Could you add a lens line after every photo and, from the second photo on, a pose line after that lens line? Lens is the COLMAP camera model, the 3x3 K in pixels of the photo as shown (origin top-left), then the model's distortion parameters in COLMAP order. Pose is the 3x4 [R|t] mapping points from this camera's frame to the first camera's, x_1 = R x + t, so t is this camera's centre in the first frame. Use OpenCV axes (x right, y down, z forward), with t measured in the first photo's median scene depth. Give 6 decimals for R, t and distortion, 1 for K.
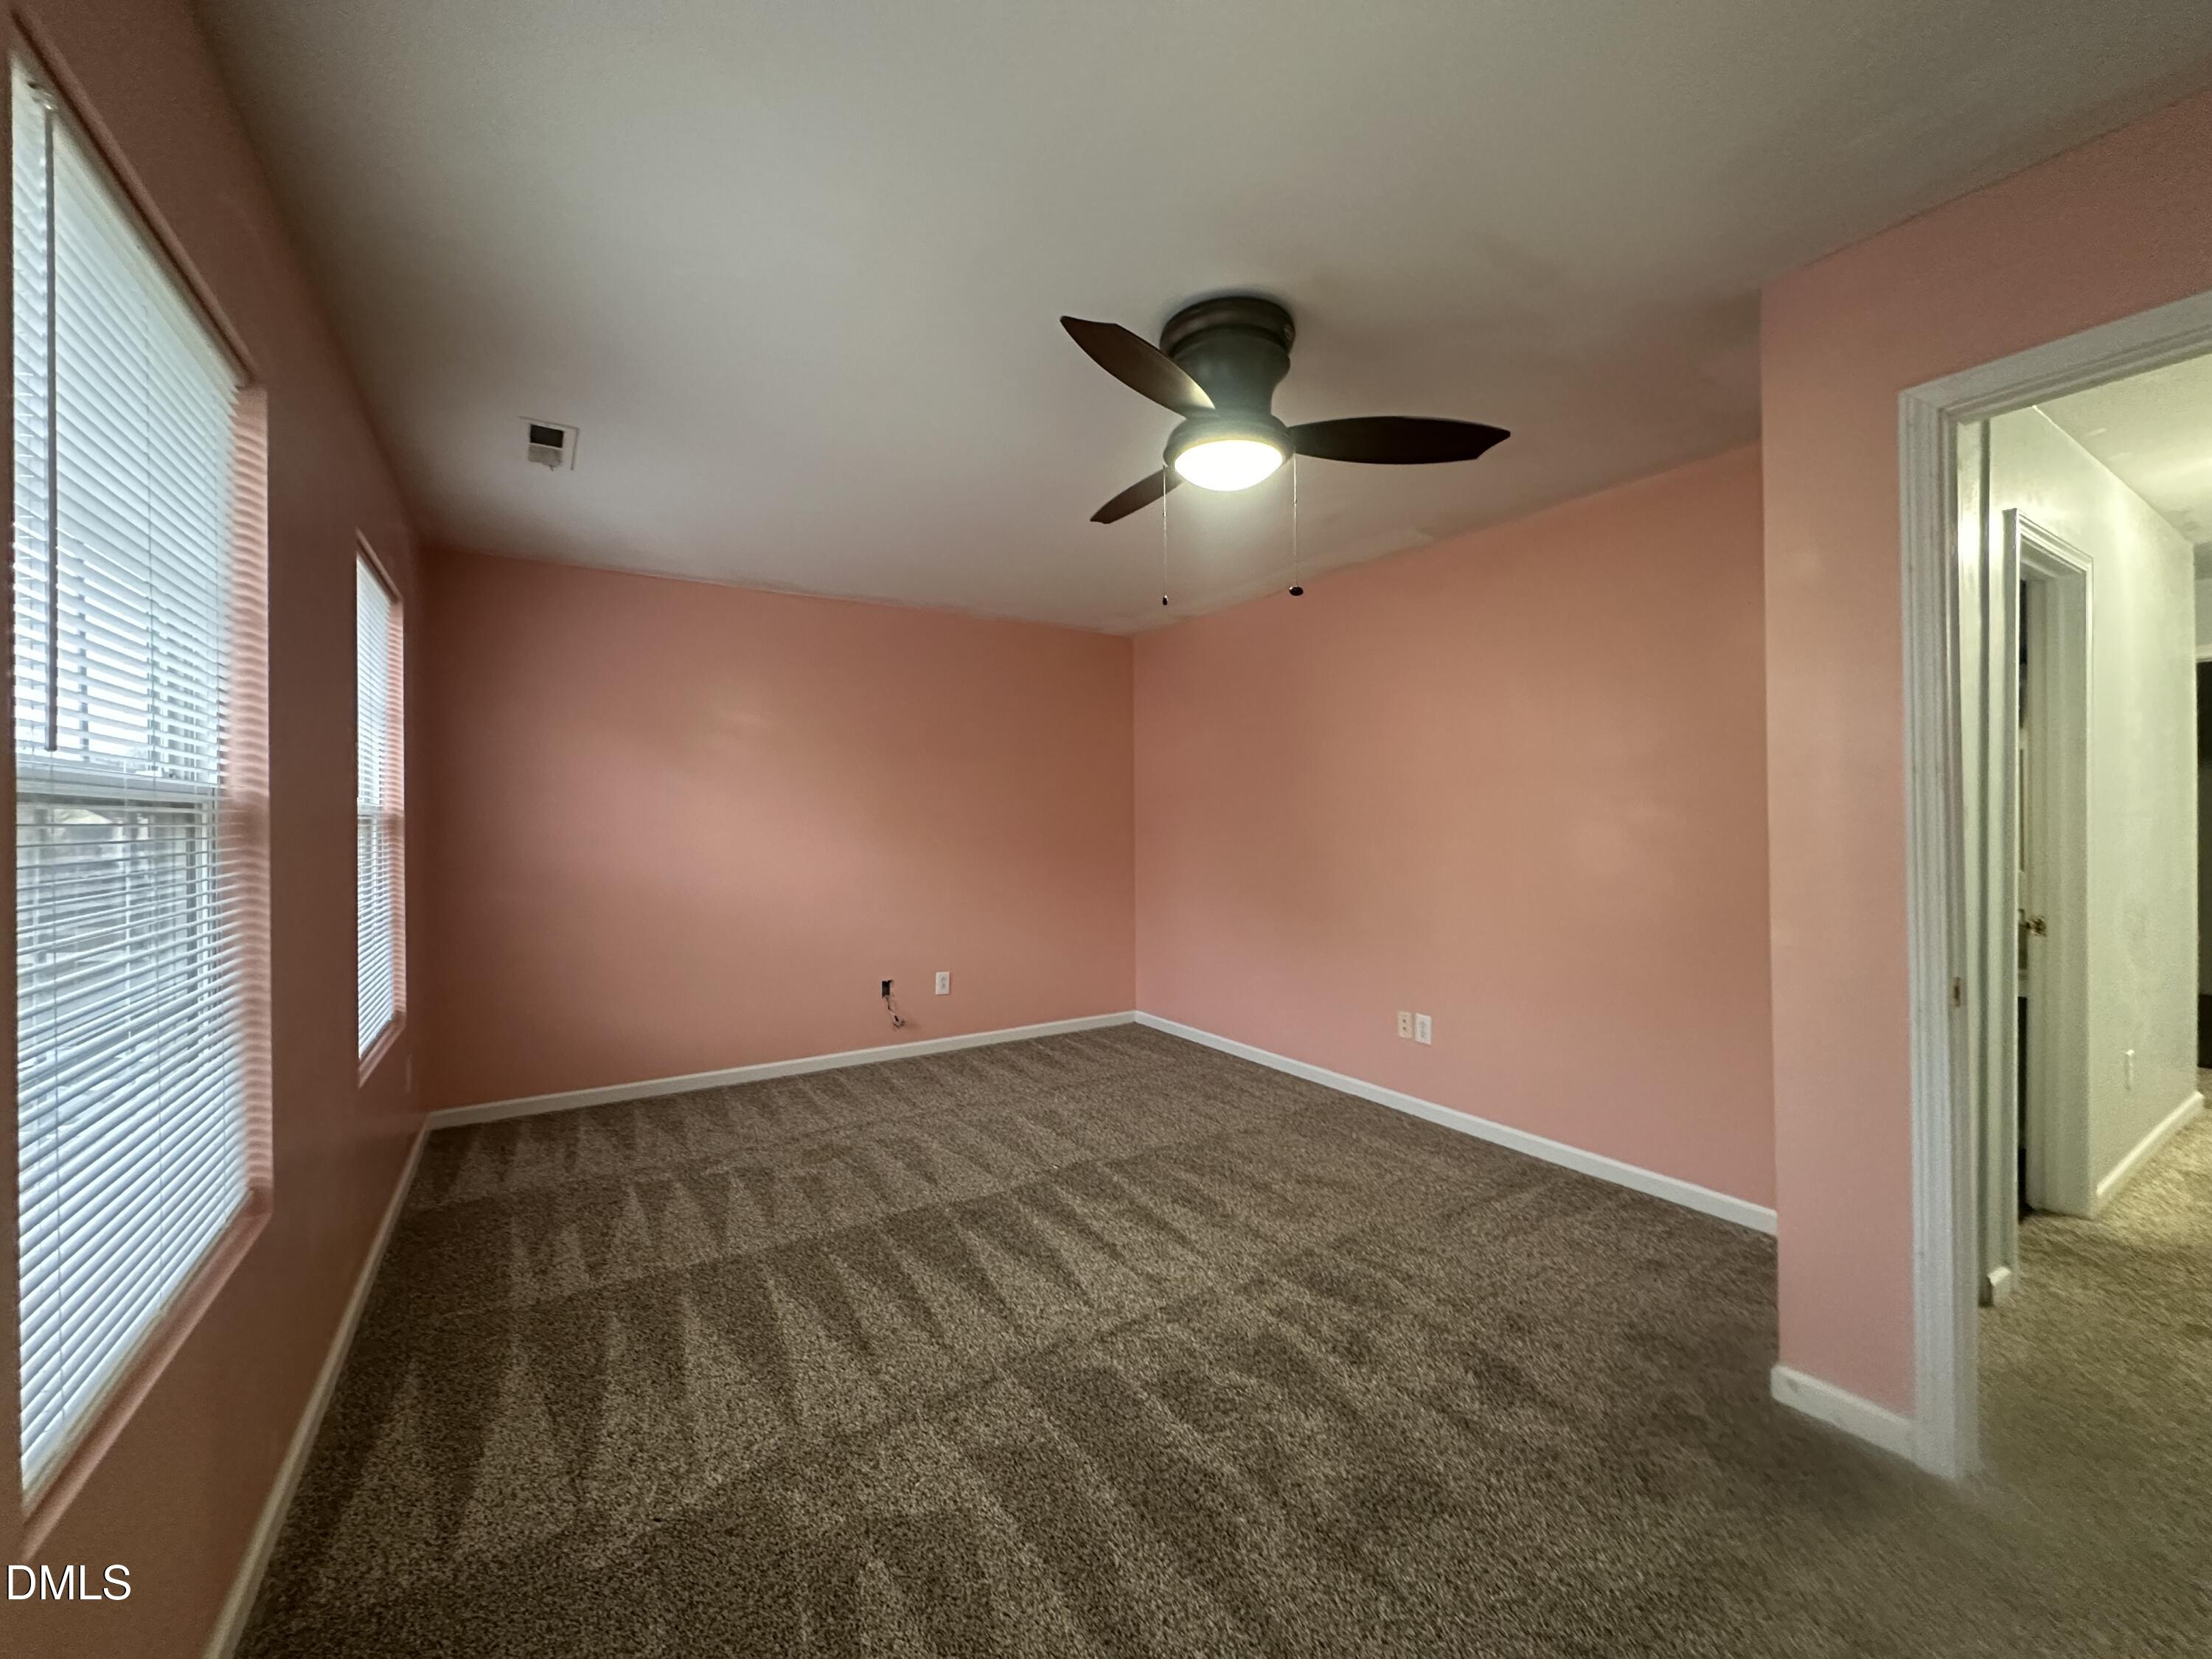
lens RADIAL K [[883.9, 0, 1103.0], [0, 883.9, 821.4], [0, 0, 1]] dist [-0.003374, -0.000453]
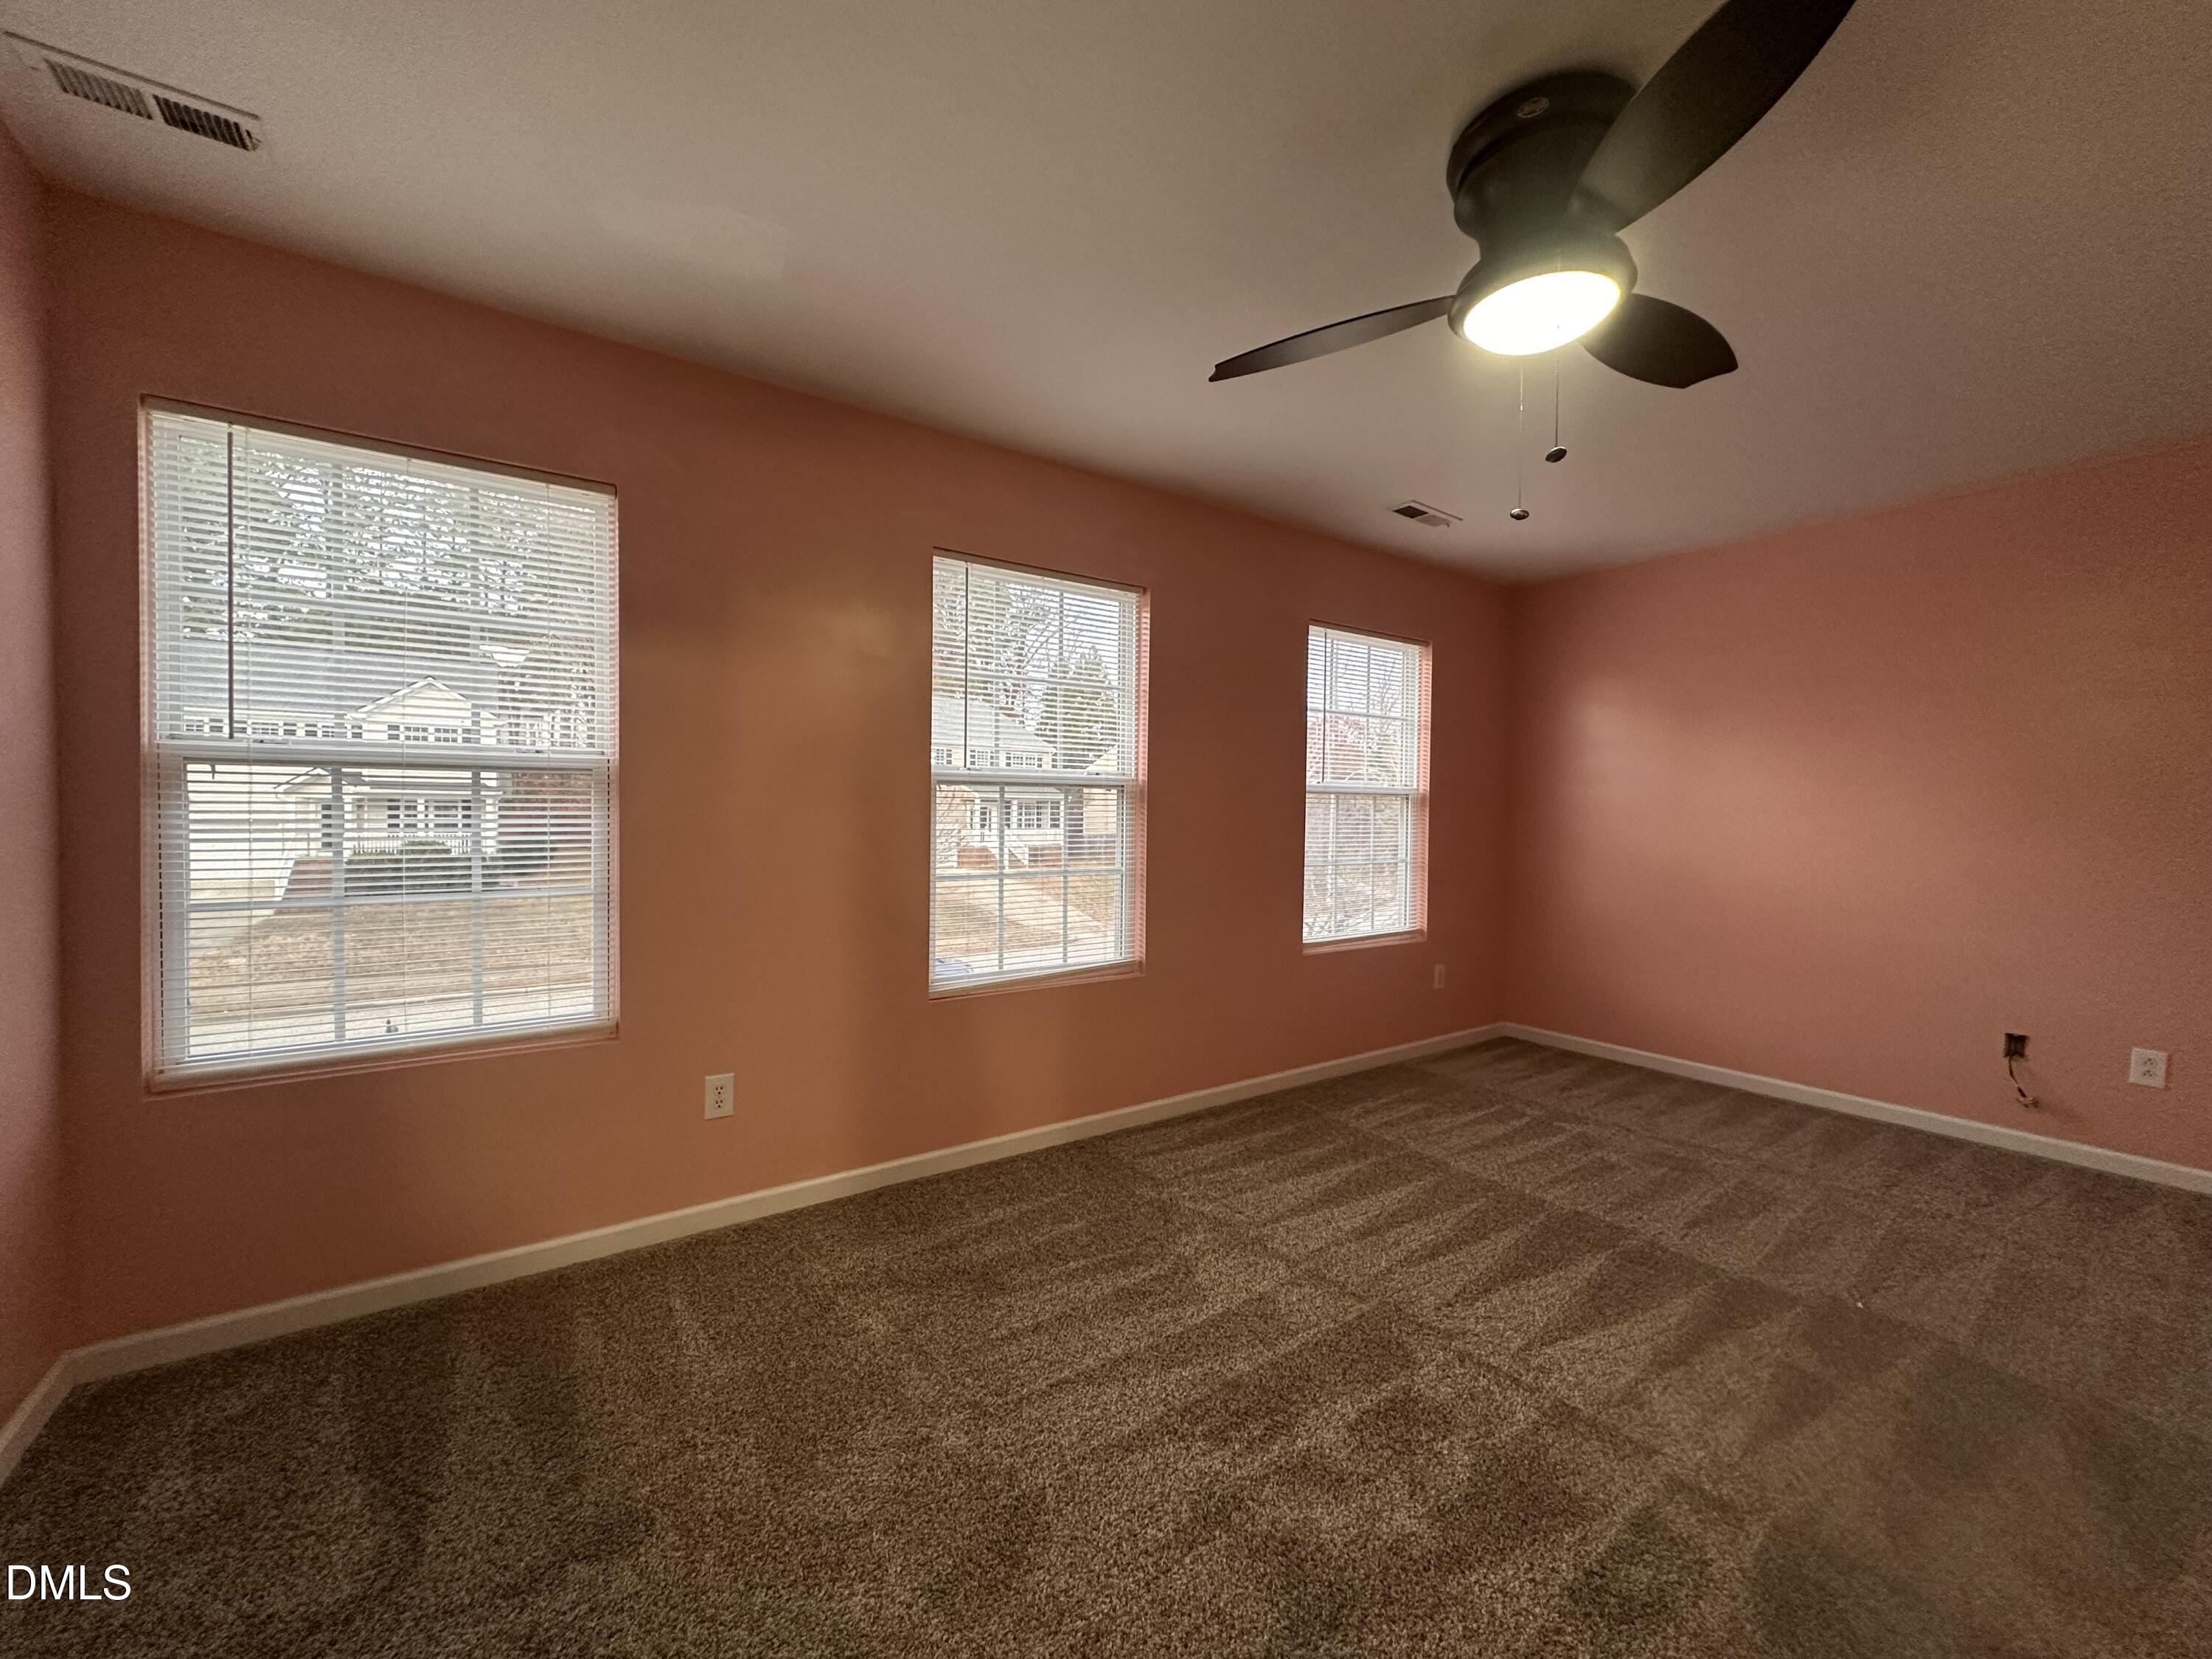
lens RADIAL K [[883.9, 0, 1098.9], [0, 883.9, 825.0], [0, 0, 1]] dist [-0.003374, -0.000453]
pose [[0.034036, 0.020370, -0.999213, 0.662965], [-0.007543, 0.999769, 0.020125, 0.018575], [0.999392, 0.006852, 0.034182, 0.444931]]
